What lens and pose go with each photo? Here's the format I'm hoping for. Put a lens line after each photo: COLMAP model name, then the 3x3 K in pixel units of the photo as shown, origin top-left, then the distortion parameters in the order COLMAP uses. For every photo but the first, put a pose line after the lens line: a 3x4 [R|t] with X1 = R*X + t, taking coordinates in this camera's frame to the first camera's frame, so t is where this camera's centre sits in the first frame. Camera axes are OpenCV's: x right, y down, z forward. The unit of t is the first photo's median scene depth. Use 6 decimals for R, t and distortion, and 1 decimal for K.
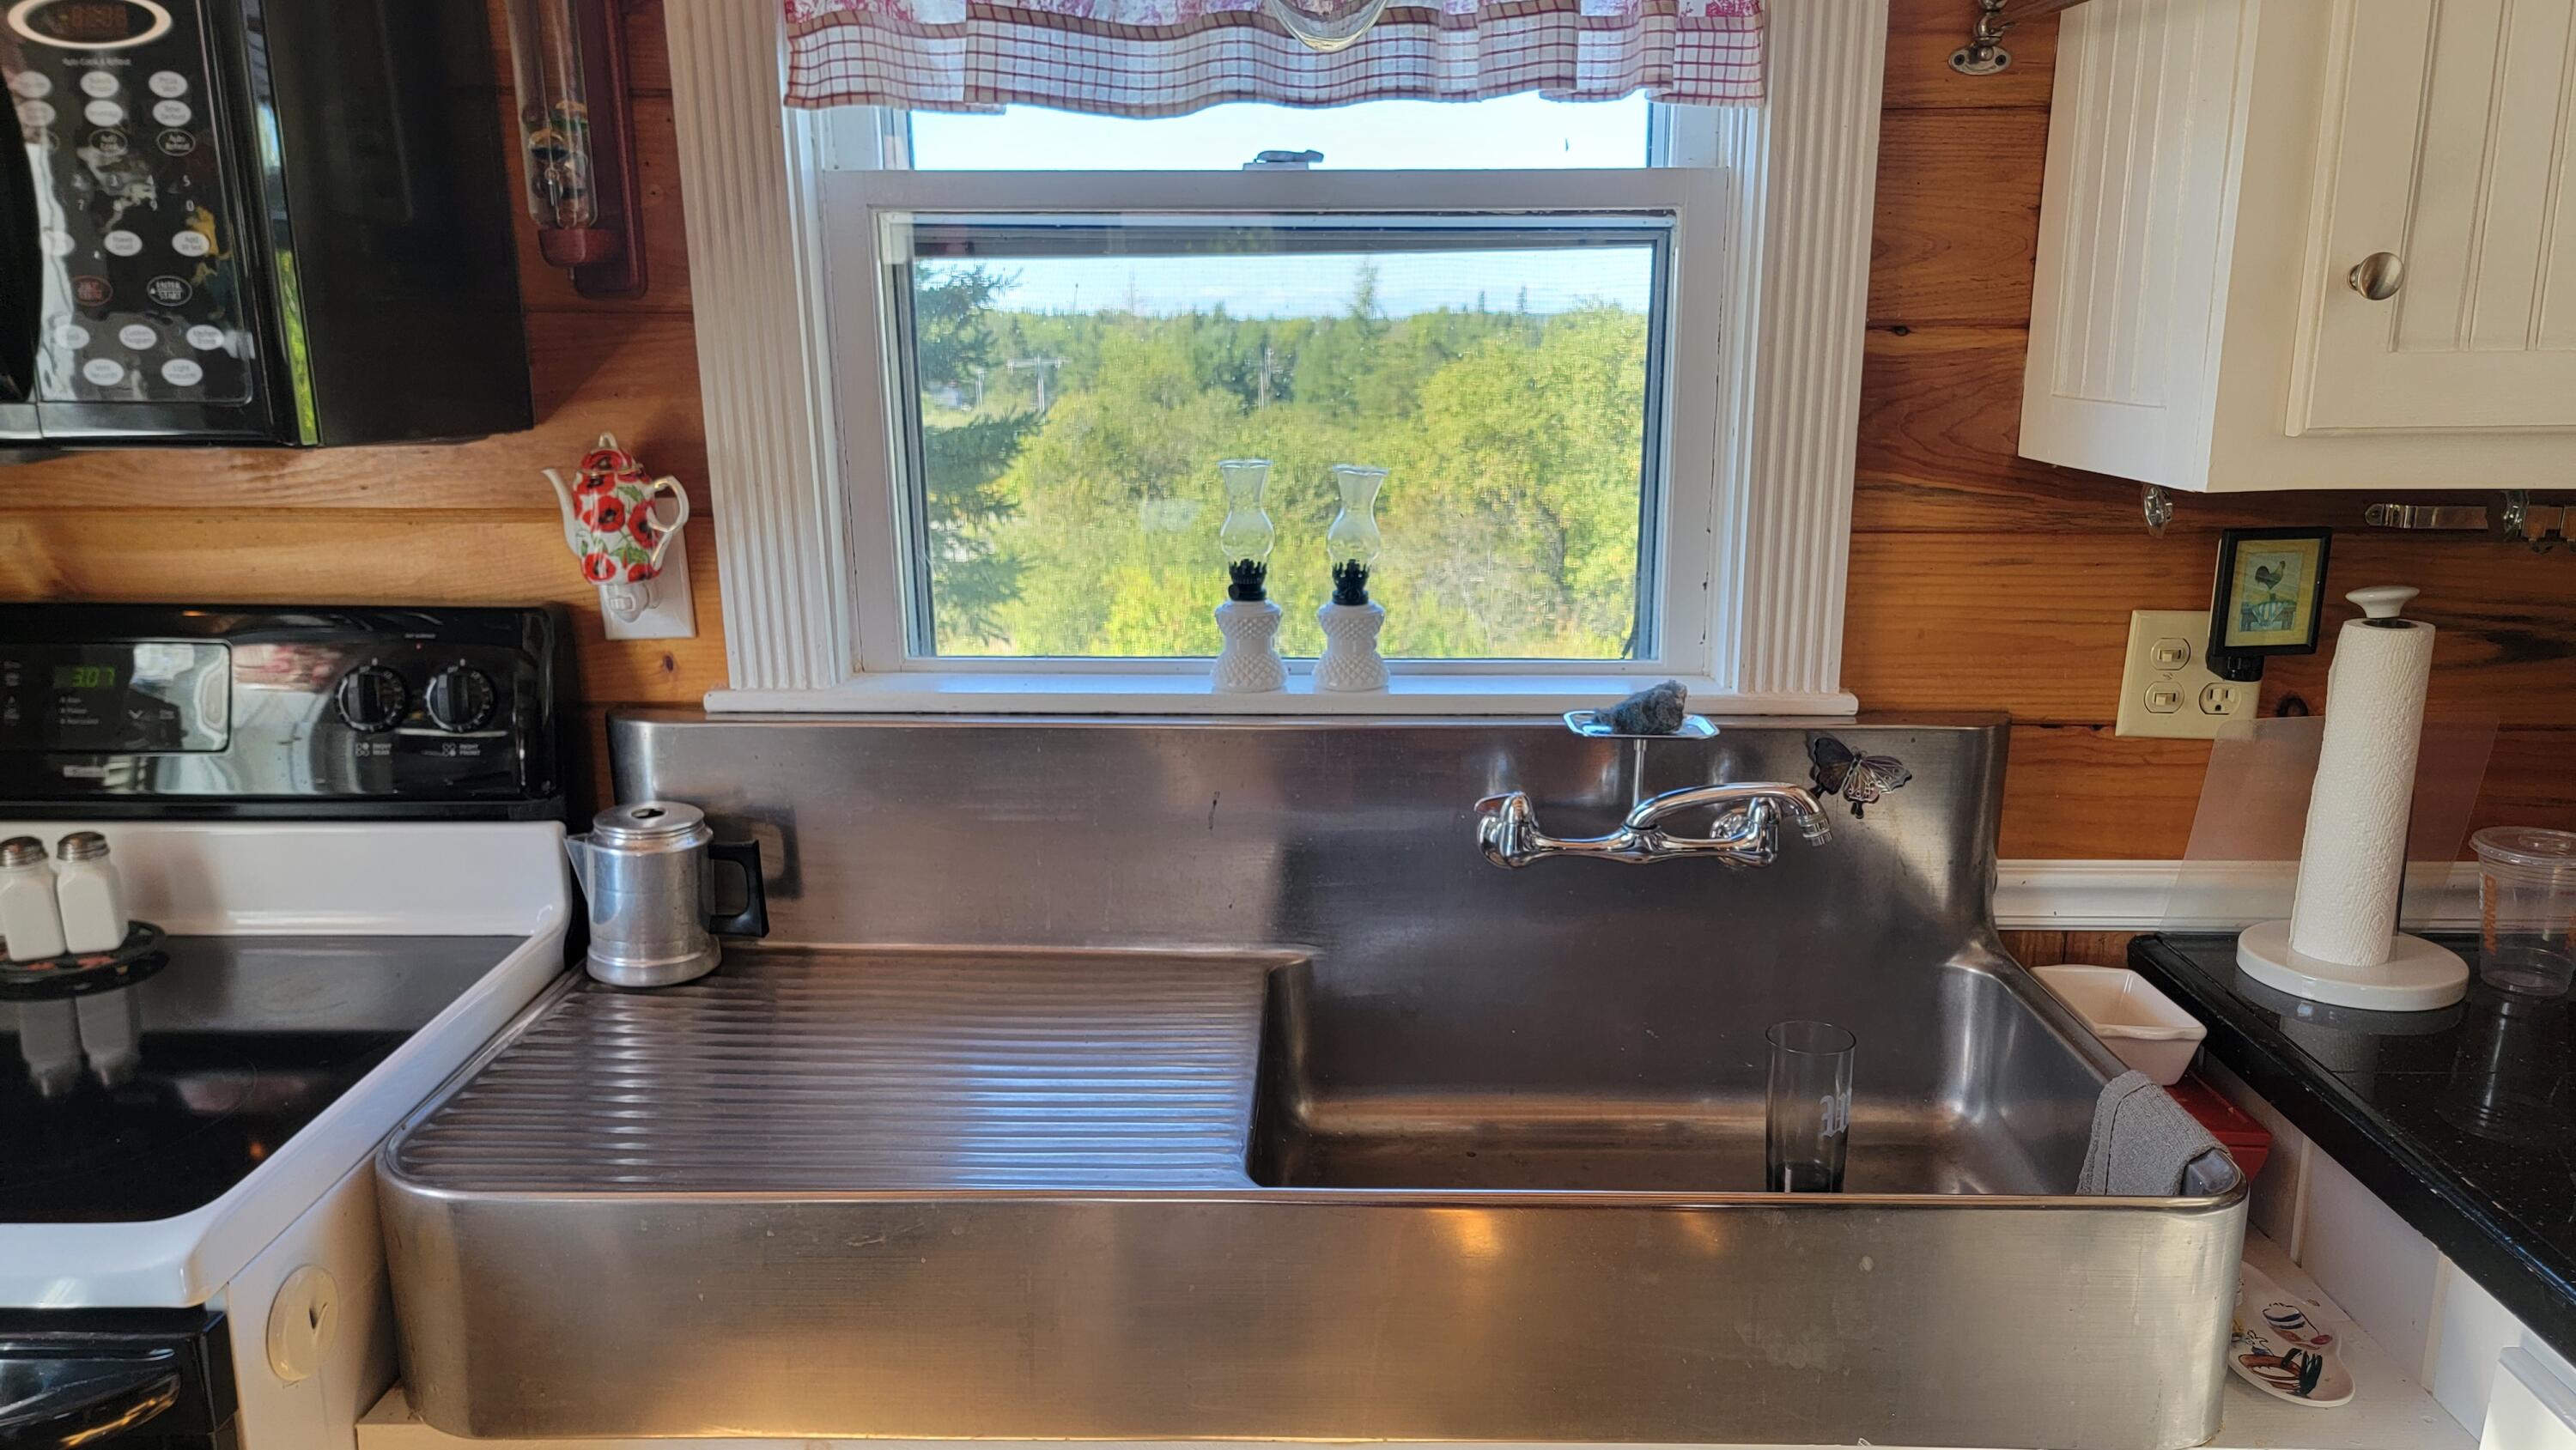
lens RADIAL K [[1775.5, 0, 1304.2], [0, 1775.5, 731.7], [0, 0, 1]] dist [0.024692, 0.000089]
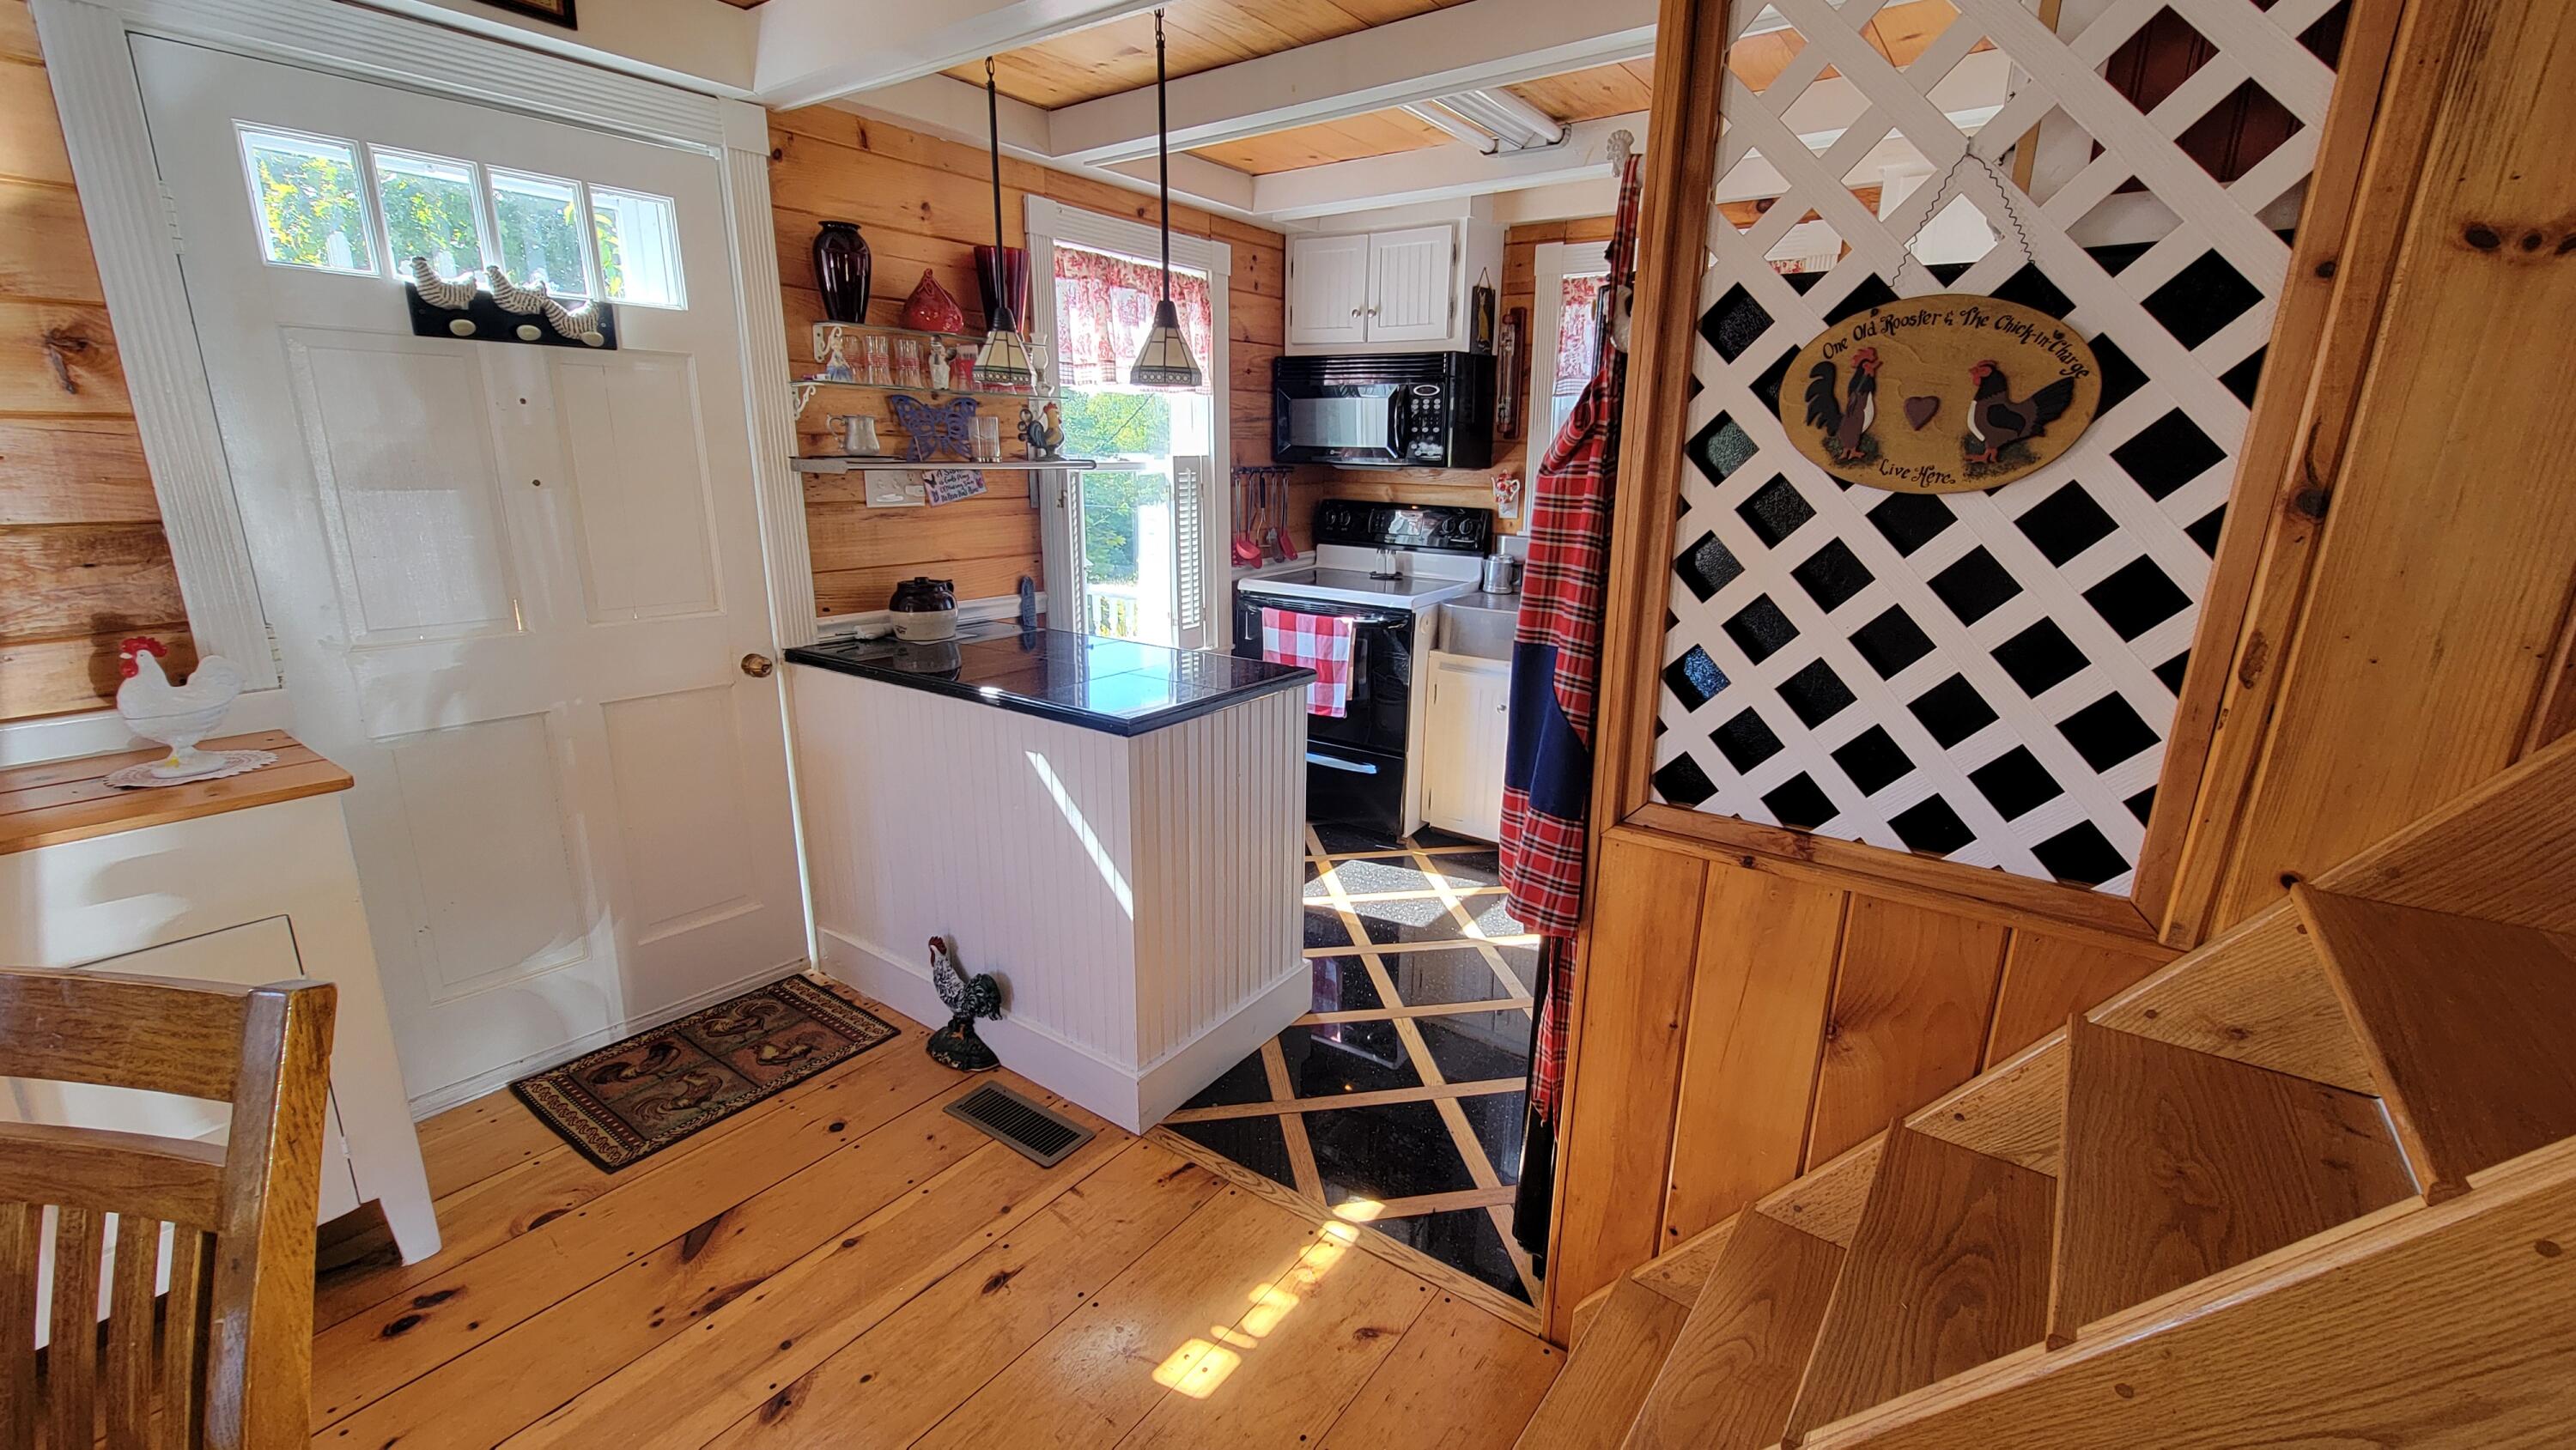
lens RADIAL K [[1054.6, 0, 1298.4], [0, 1054.6, 722.4], [0, 0, 1]] dist [-0.003405, 0.000636]
pose [[0.820566, 0.162565, -0.547945, 0.719863], [-0.138341, 0.986682, 0.085559, 0.298030], [0.554557, 0.005596, 0.832127, -1.452343]]
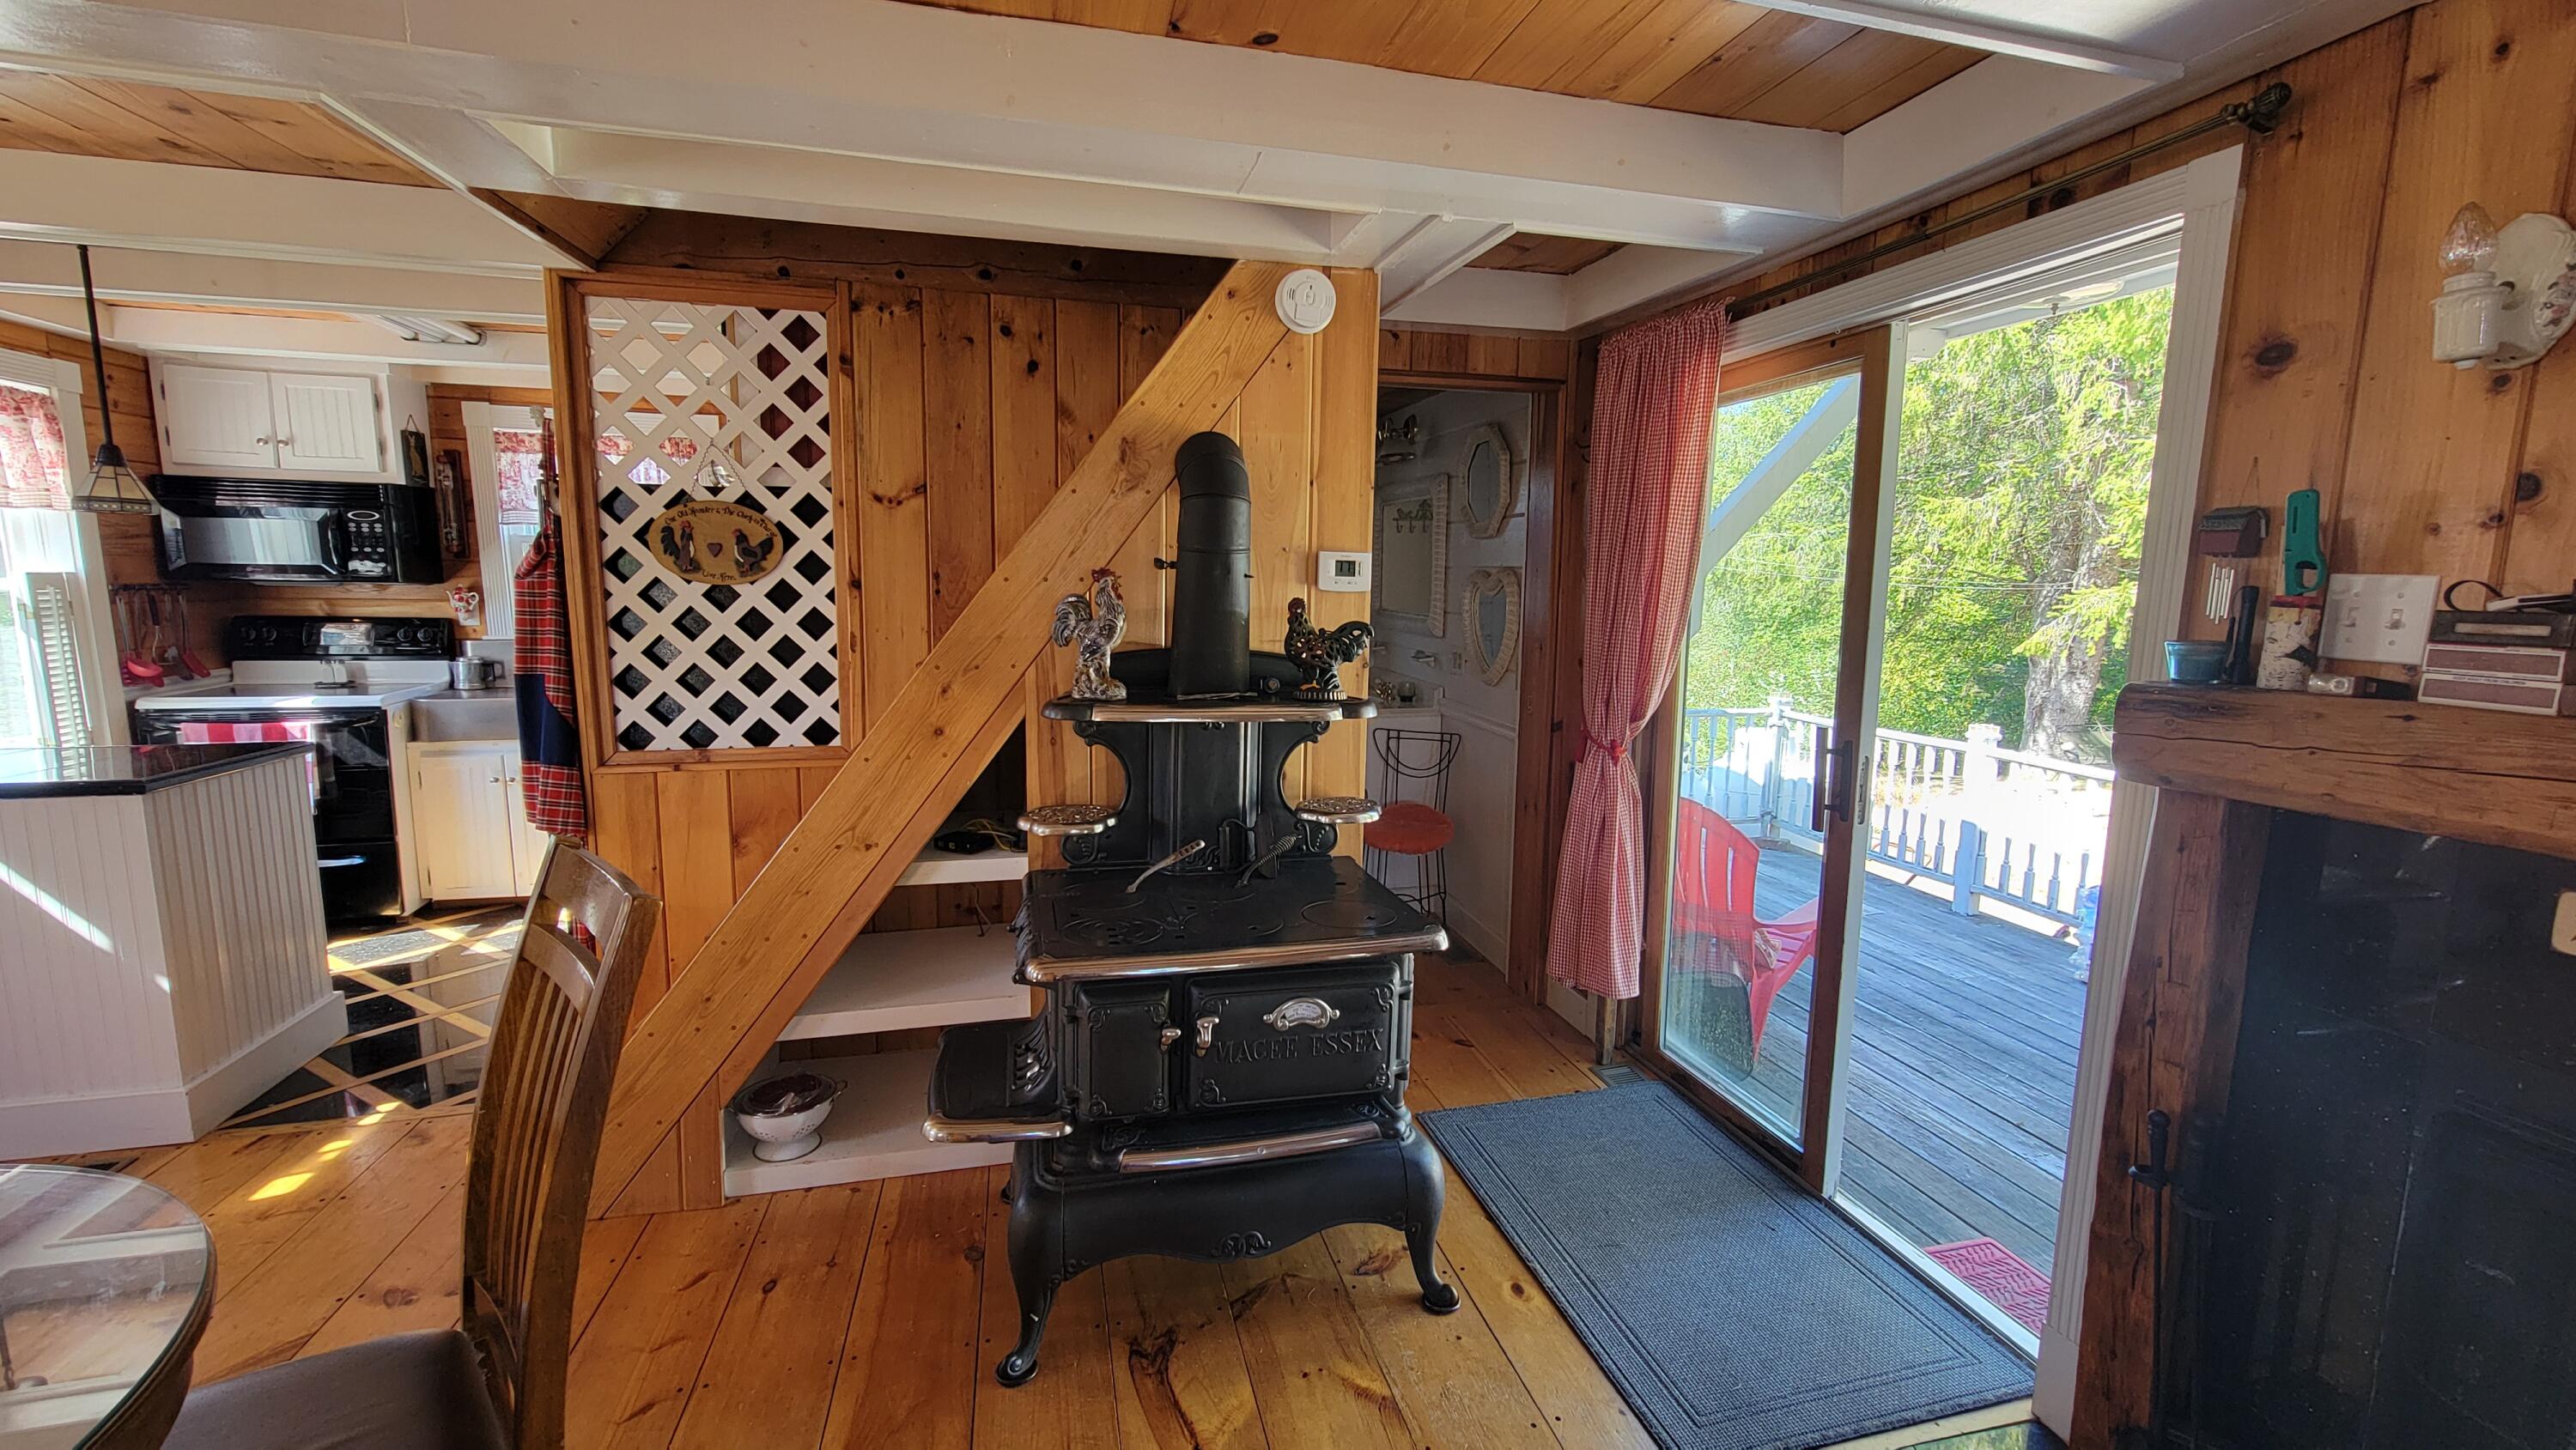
lens RADIAL K [[1054.6, 0, 1298.4], [0, 1054.6, 722.4], [0, 0, 1]] dist [-0.003405, 0.000636]
pose [[0.962854, -0.017339, 0.269465, 1.099327], [0.037450, 0.996867, -0.069671, 0.527352], [-0.267413, 0.077175, 0.960487, -2.504562]]
